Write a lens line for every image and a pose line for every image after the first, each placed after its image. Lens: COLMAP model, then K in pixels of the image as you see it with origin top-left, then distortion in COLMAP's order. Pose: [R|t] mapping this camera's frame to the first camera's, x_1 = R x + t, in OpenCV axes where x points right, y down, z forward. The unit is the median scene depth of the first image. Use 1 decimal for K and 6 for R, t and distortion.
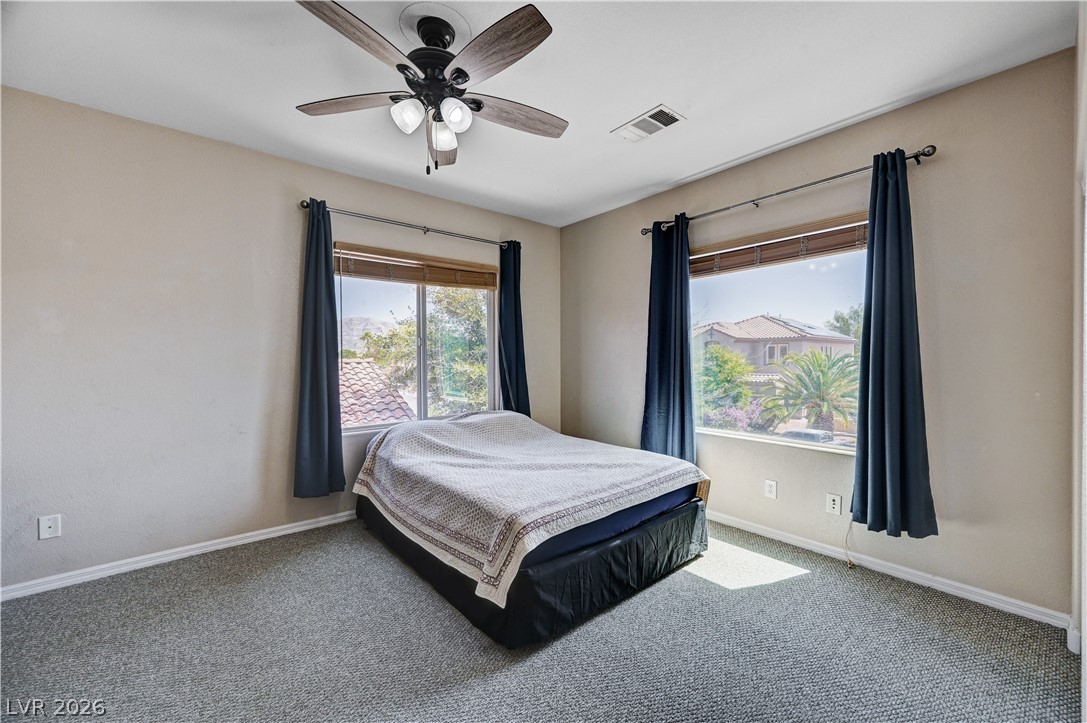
lens RADIAL K [[426.0, 0, 545.3], [0, 426.0, 358.5], [0, 0, 1]] dist [0.000895, 0.000139]
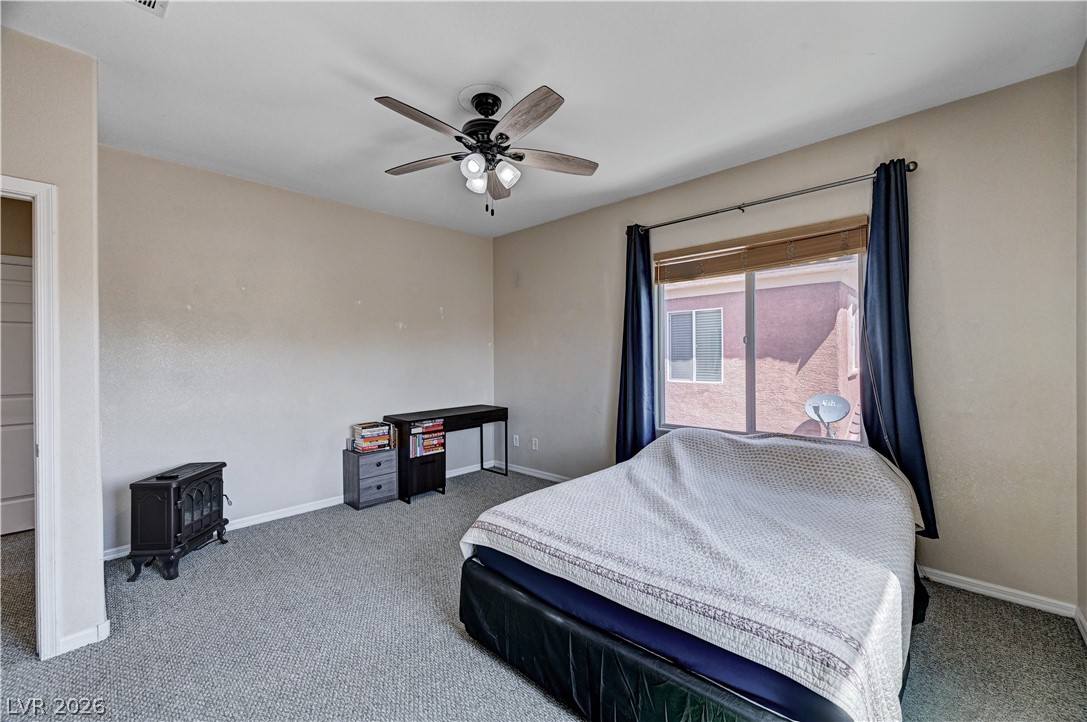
lens RADIAL K [[426.0, 0, 545.3], [0, 426.0, 358.0], [0, 0, 1]] dist [0.000895, 0.000139]
pose [[0.135797, 0.006445, -0.990716, 0.776155], [0.004024, 0.999967, 0.007057, -0.018494], [0.990728, -0.004945, 0.135767, 0.770698]]
